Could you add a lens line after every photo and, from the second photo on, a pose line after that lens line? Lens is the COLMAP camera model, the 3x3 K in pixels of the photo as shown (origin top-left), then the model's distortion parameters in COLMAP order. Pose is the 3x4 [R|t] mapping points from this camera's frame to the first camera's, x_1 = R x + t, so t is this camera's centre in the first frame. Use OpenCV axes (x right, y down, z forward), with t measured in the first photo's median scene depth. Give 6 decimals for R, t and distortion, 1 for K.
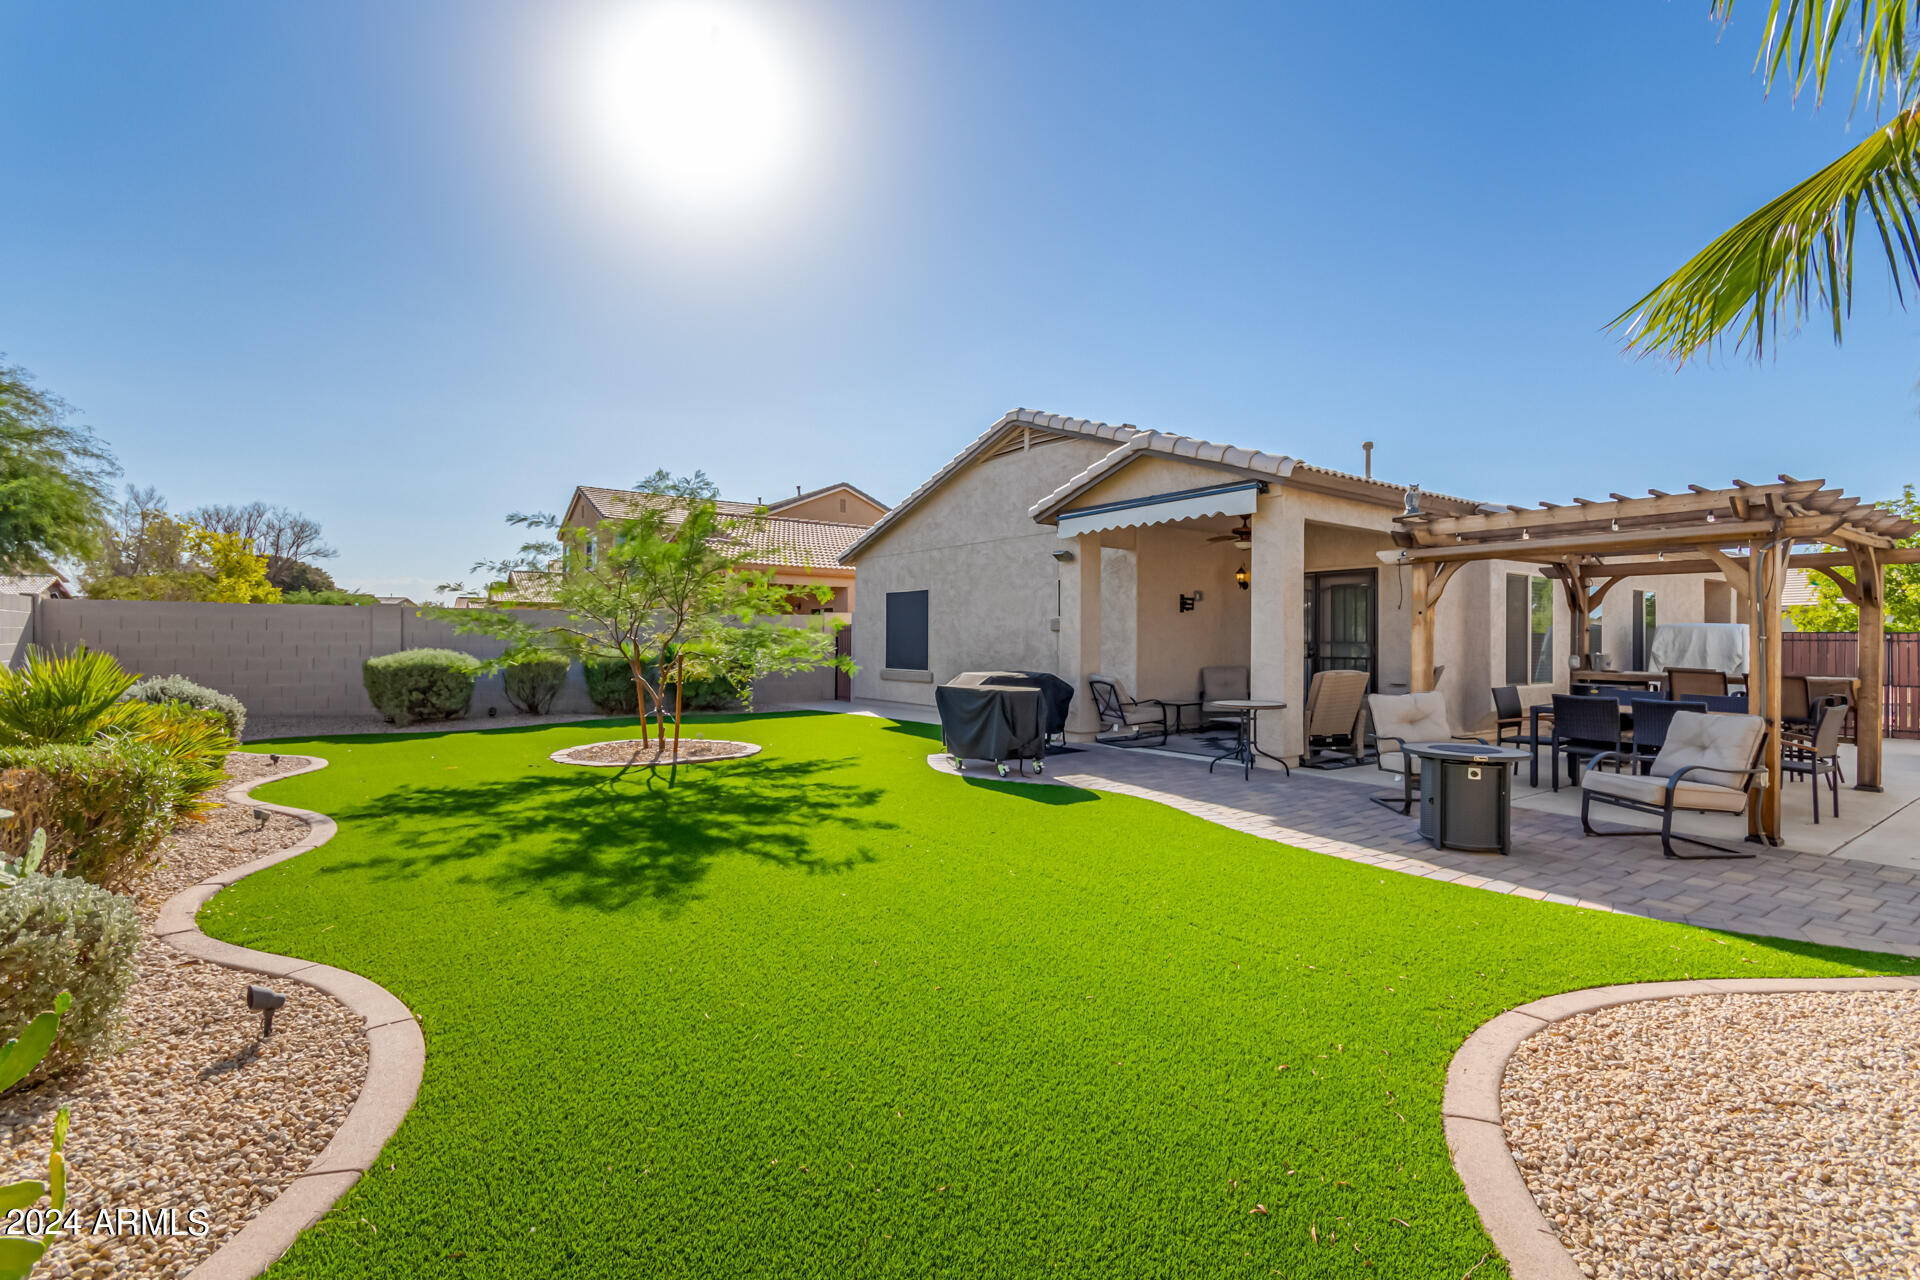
lens RADIAL K [[894.2, 0, 963.0], [0, 894.2, 648.8], [0, 0, 1]] dist [0.004093, 0.000156]
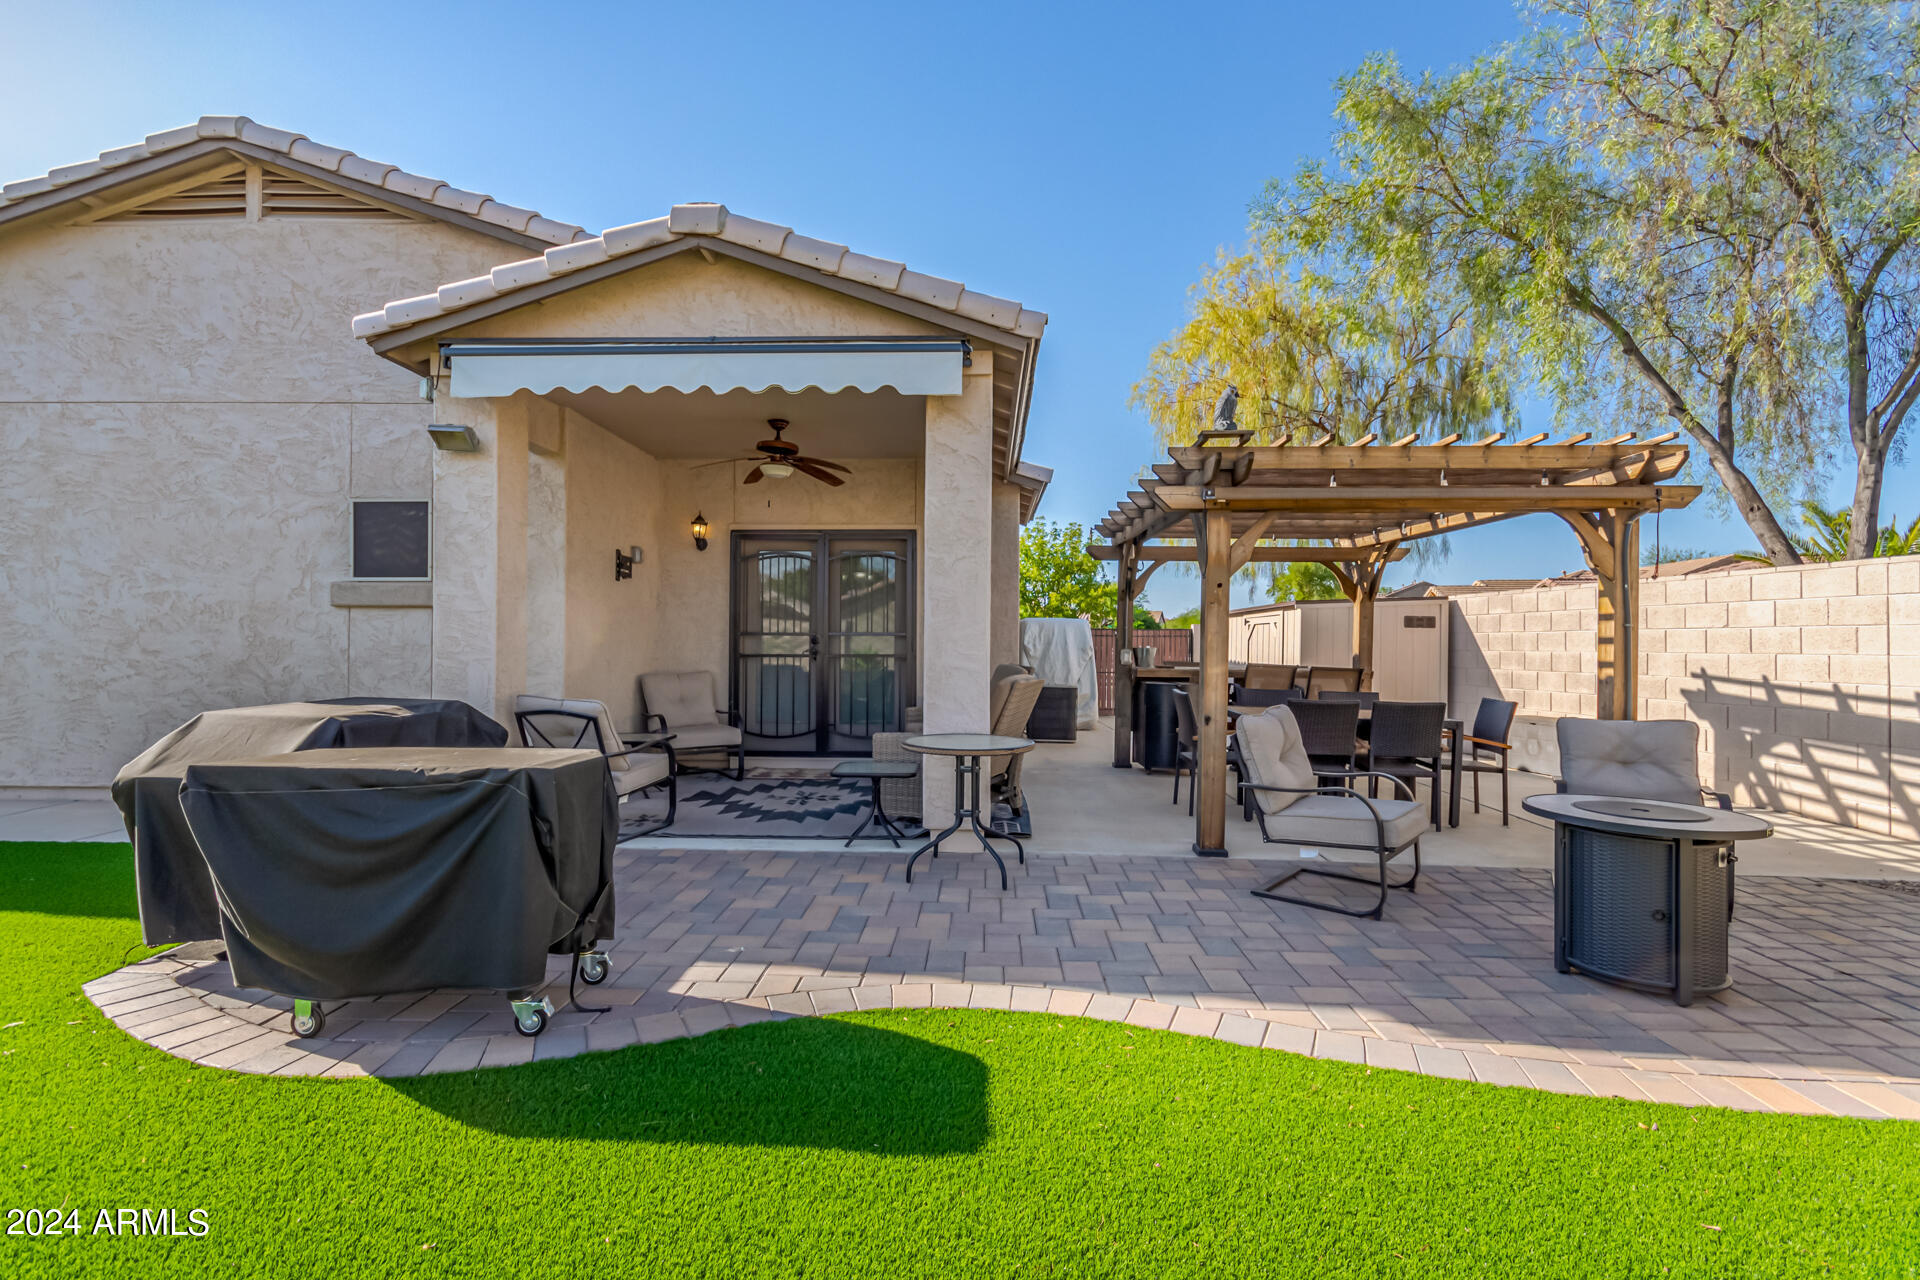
lens RADIAL K [[911.3, 0, 960.0], [0, 911.3, 640.0], [0, 0, 1]] dist [0.010108, -0.000208]
pose [[0.621667, 0.000808, 0.783282, -0.080622], [0.004181, 0.999982, -0.004350, 0.001502], [-0.783271, 0.005979, 0.621652, 0.451188]]
